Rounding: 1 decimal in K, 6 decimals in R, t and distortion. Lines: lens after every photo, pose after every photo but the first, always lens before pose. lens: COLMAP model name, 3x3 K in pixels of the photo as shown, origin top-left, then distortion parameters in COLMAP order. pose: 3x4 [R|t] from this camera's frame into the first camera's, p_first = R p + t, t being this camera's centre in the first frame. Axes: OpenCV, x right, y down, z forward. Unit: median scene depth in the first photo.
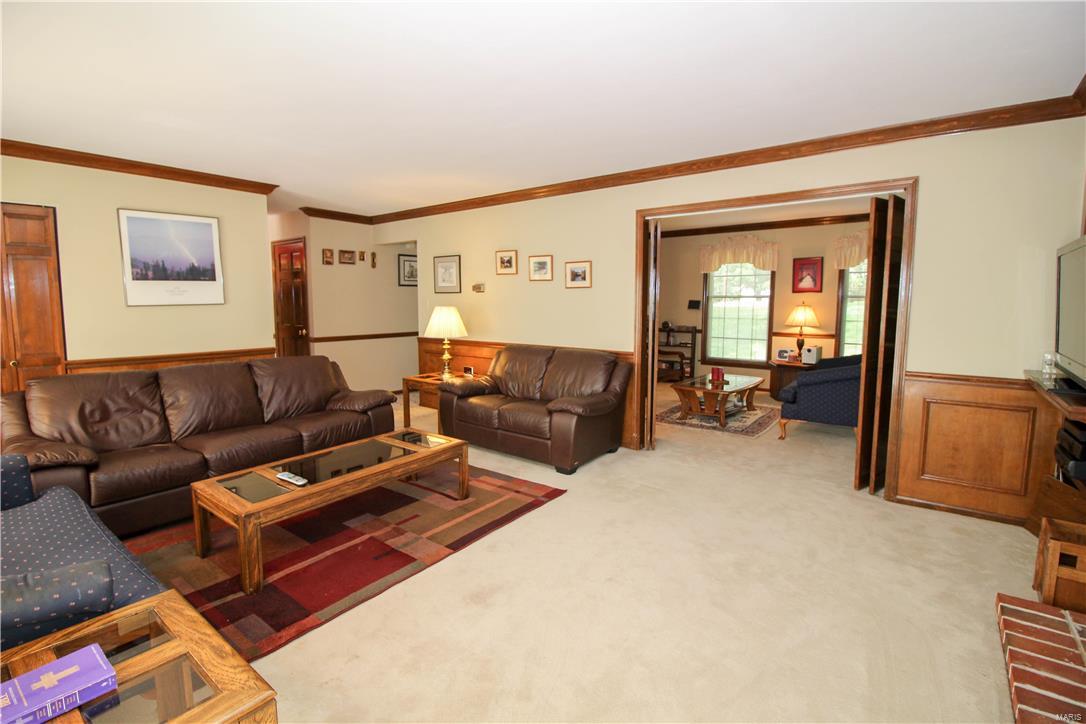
lens RADIAL K [[502.6, 0, 535.2], [0, 502.6, 352.8], [0, 0, 1]] dist [-0.012417, 0.000342]
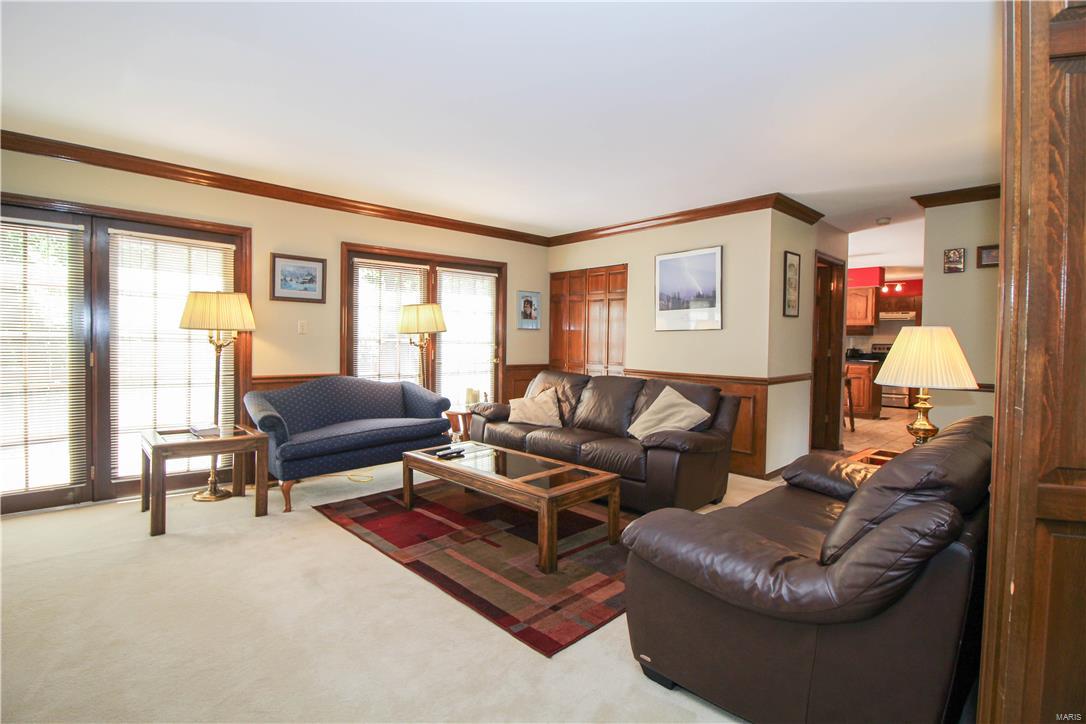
lens RADIAL K [[502.6, 0, 534.9], [0, 502.6, 363.6], [0, 0, 1]] dist [-0.012417, 0.000342]
pose [[-0.139695, 0.037477, -0.989485, 0.519972], [-0.117661, 0.991575, 0.054168, -0.047834], [0.983179, 0.123991, -0.134108, 0.931960]]
